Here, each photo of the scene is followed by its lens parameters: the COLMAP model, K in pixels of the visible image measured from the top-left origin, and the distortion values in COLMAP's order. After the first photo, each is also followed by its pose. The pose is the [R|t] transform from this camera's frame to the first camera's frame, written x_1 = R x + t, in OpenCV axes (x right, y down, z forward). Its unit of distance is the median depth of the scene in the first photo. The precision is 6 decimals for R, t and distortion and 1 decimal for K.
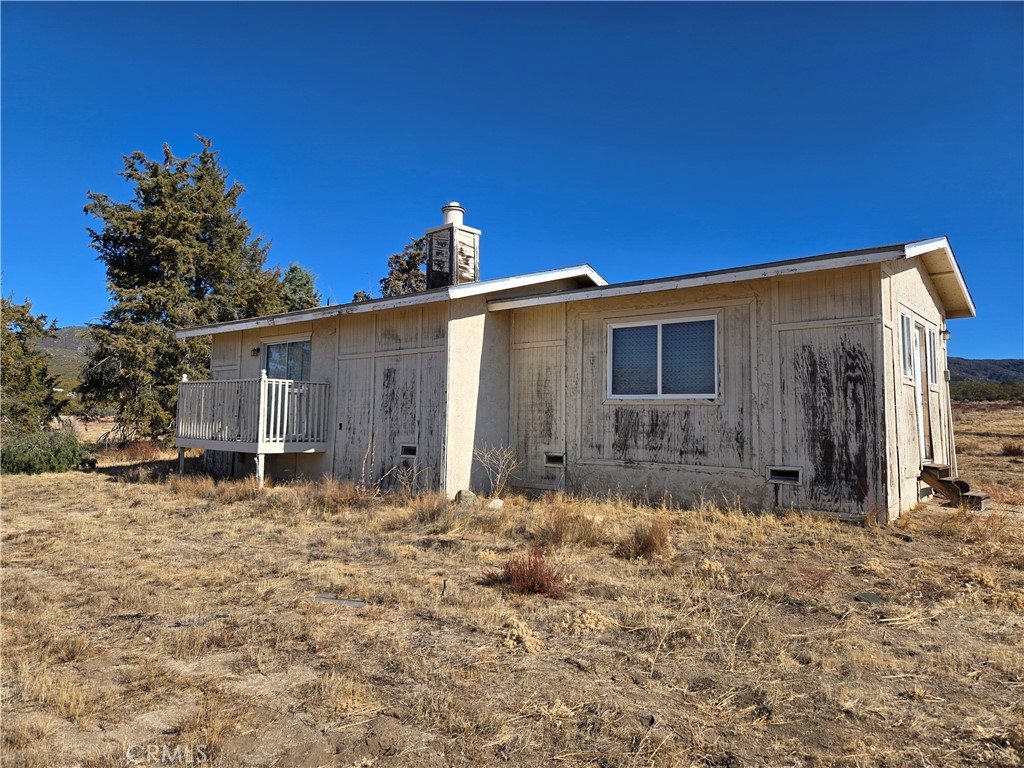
lens RADIAL K [[659.3, 0, 512.0], [0, 659.3, 384.0], [0, 0, 1]] dist [0.060226, -0.045088]
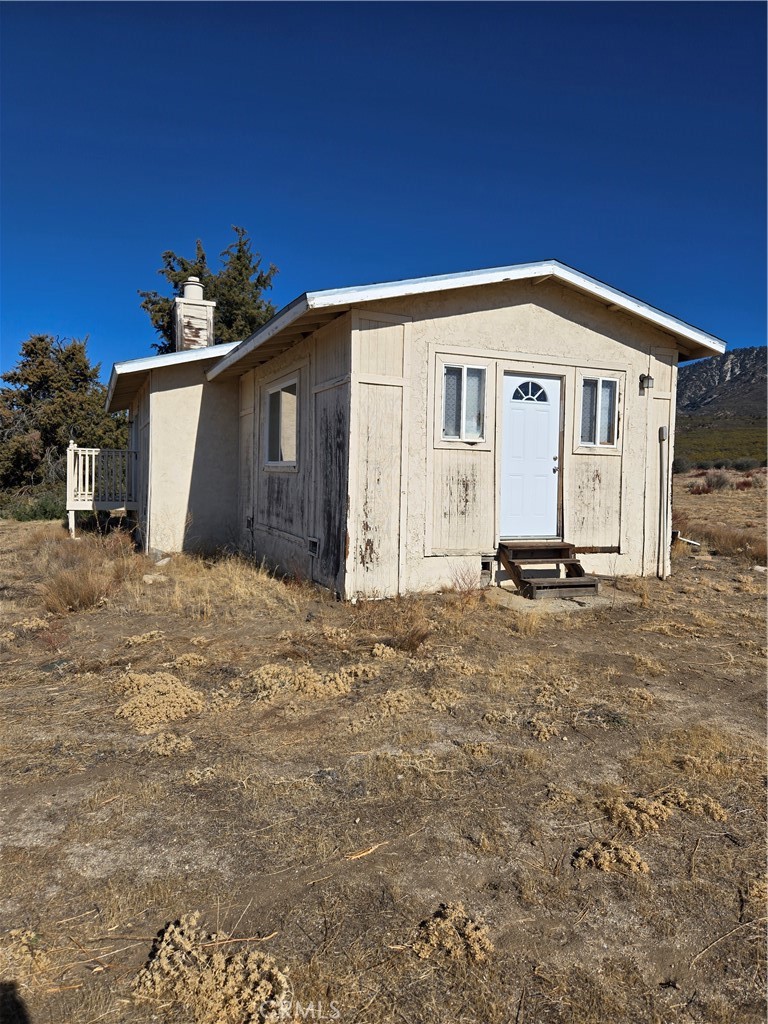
lens RADIAL K [[659.3, 0, 384.0], [0, 659.3, 512.0], [0, 0, 1]] dist [0.060226, -0.045088]
pose [[0.905884, 0.026878, -0.422673, 0.655250], [0.015518, 0.995208, 0.096543, -0.000550], [0.423242, -0.094016, 0.901125, 0.143867]]
